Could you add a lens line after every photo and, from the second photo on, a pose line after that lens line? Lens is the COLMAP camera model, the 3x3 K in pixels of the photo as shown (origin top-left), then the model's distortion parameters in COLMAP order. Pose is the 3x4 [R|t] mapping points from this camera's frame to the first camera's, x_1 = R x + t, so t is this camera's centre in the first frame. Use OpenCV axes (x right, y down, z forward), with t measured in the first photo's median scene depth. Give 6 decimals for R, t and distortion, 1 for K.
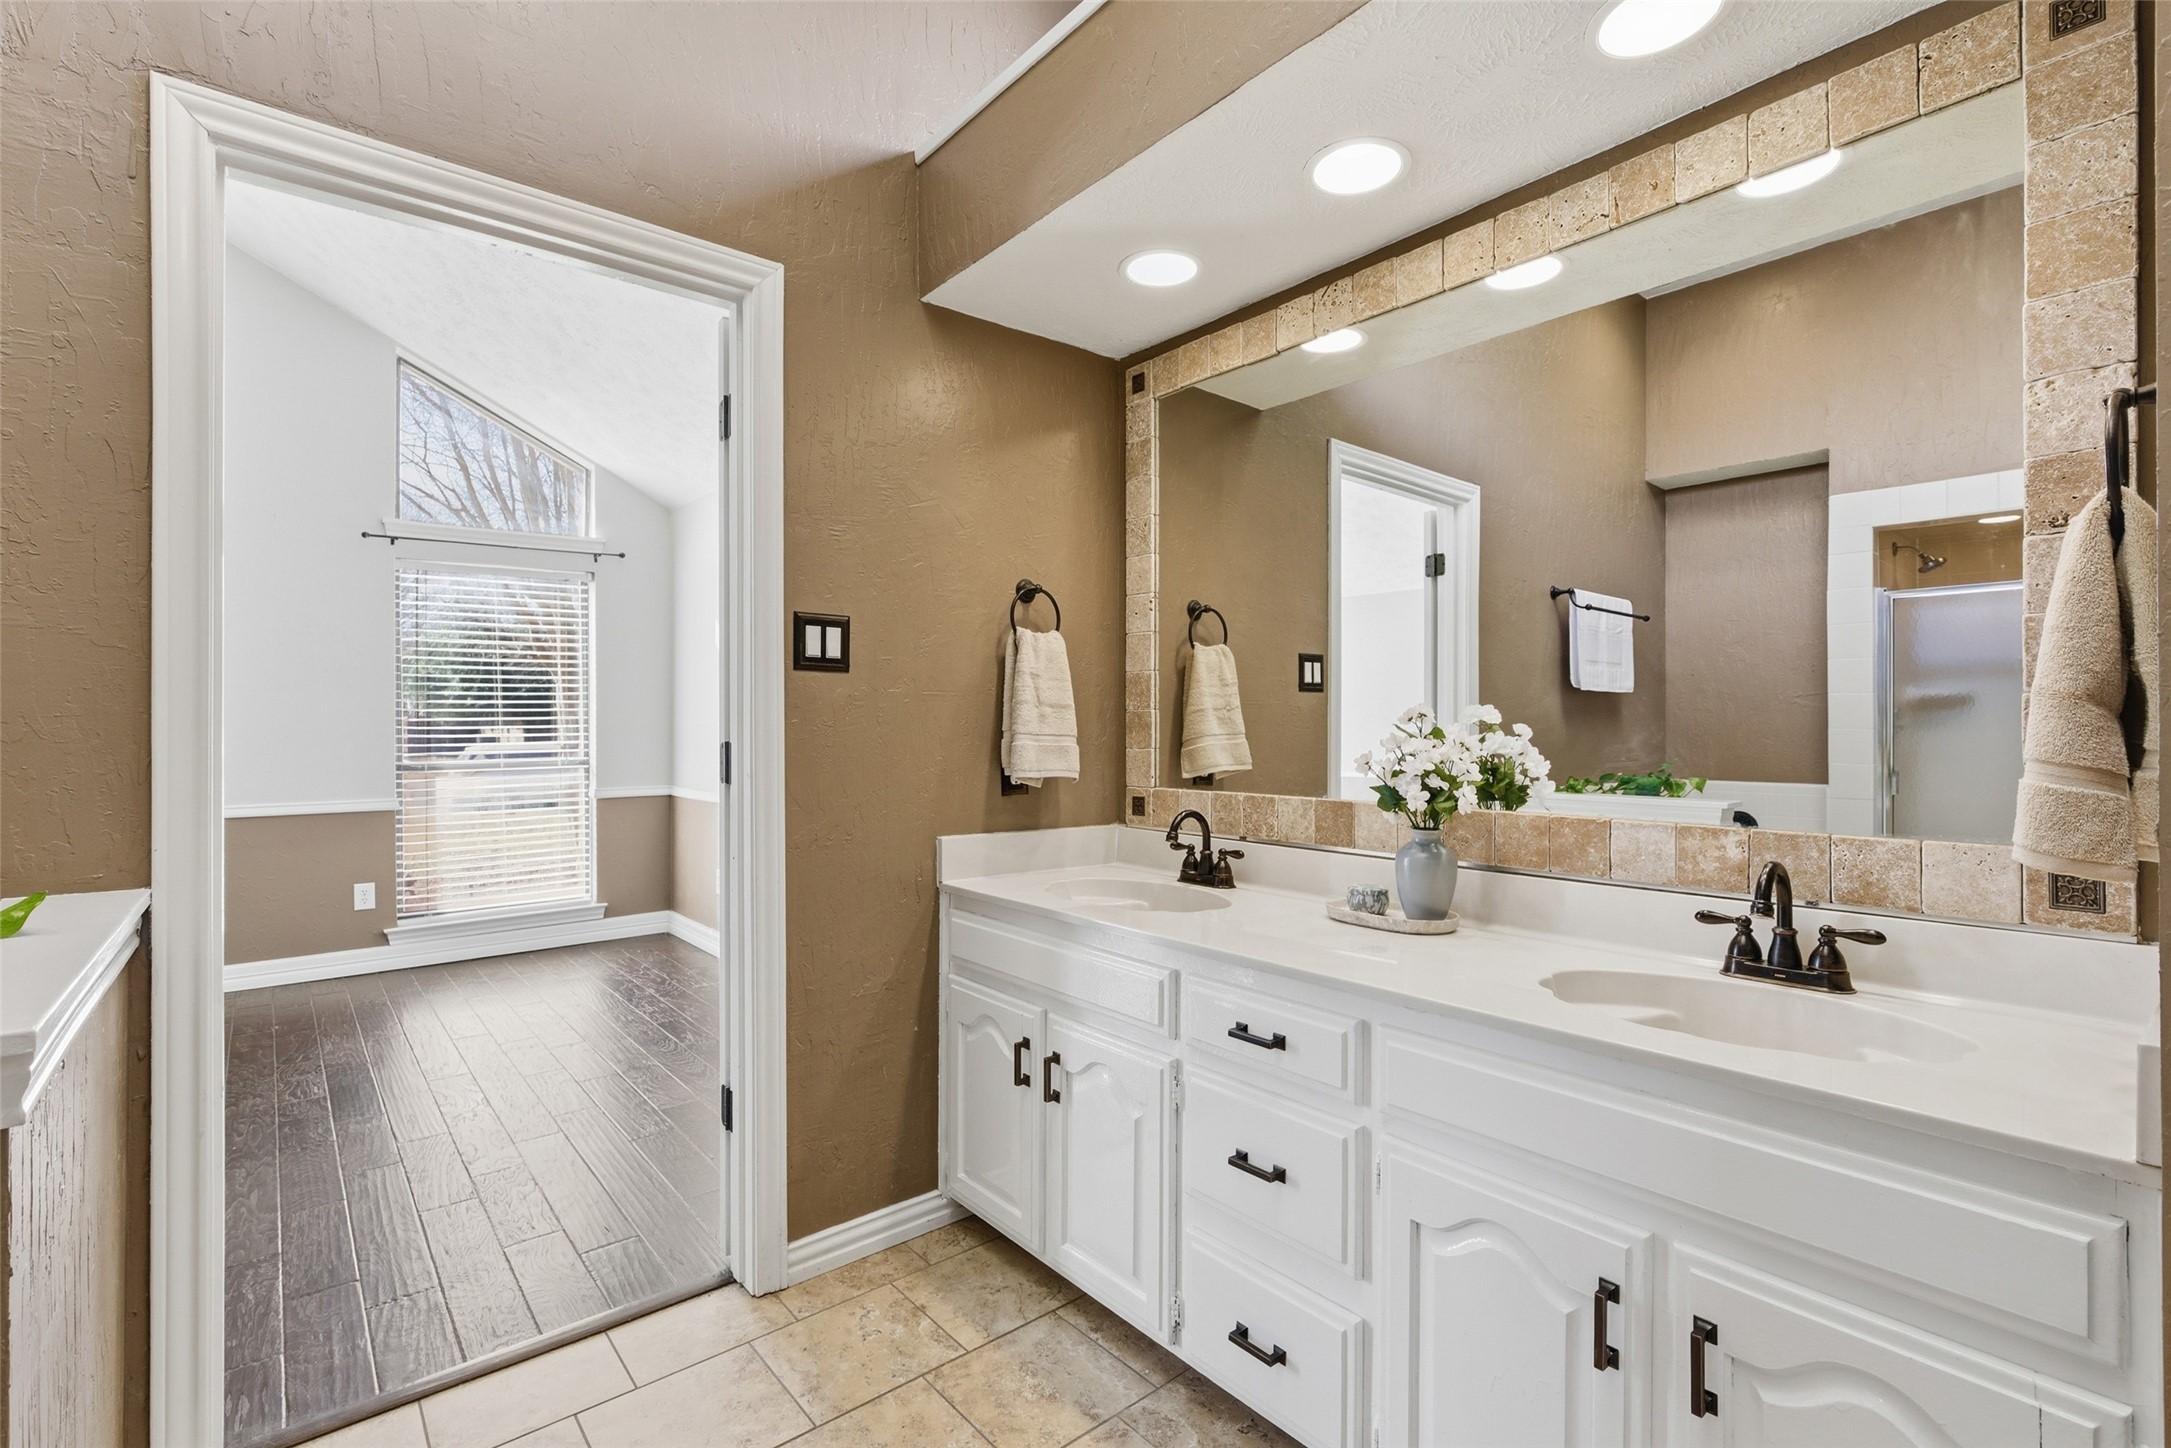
lens RADIAL K [[973.2, 0, 1085.5], [0, 973.2, 724.0], [0, 0, 1]] dist [-0.008174, 0.000226]
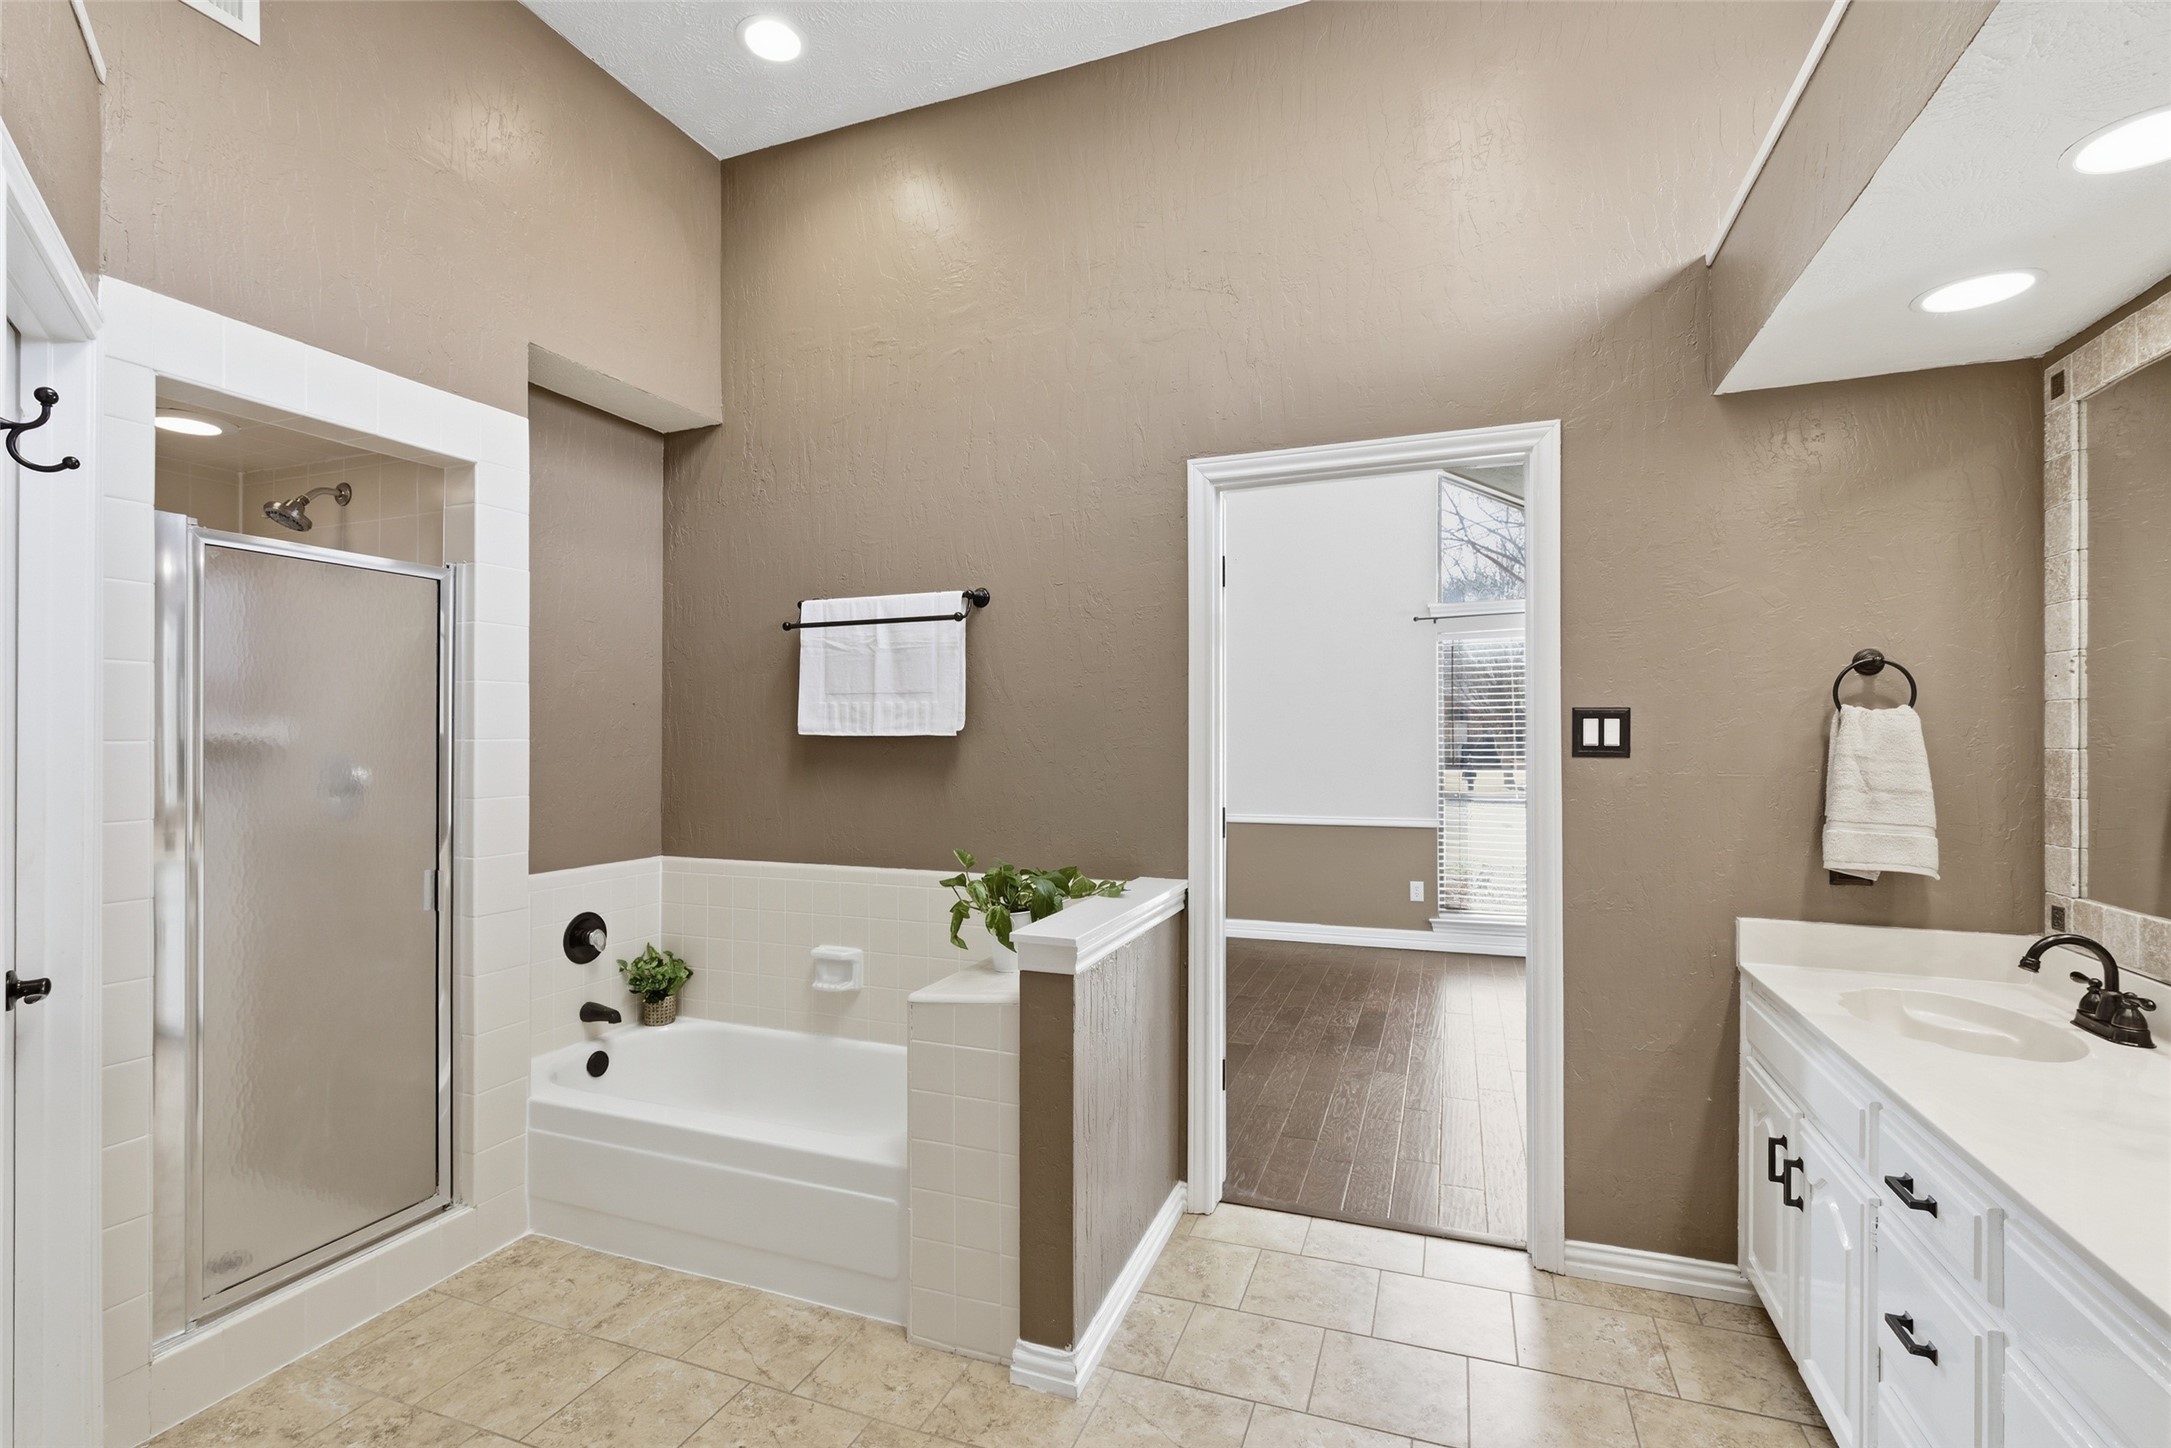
lens RADIAL K [[967.4, 0, 1089.7], [0, 967.4, 732.2], [0, 0, 1]] dist [-0.011297, -0.000178]
pose [[0.488533, -0.003010, -0.872540, 0.394202], [0.000364, 0.999995, -0.003246, -0.073919], [0.872545, 0.001268, 0.488531, -0.078072]]
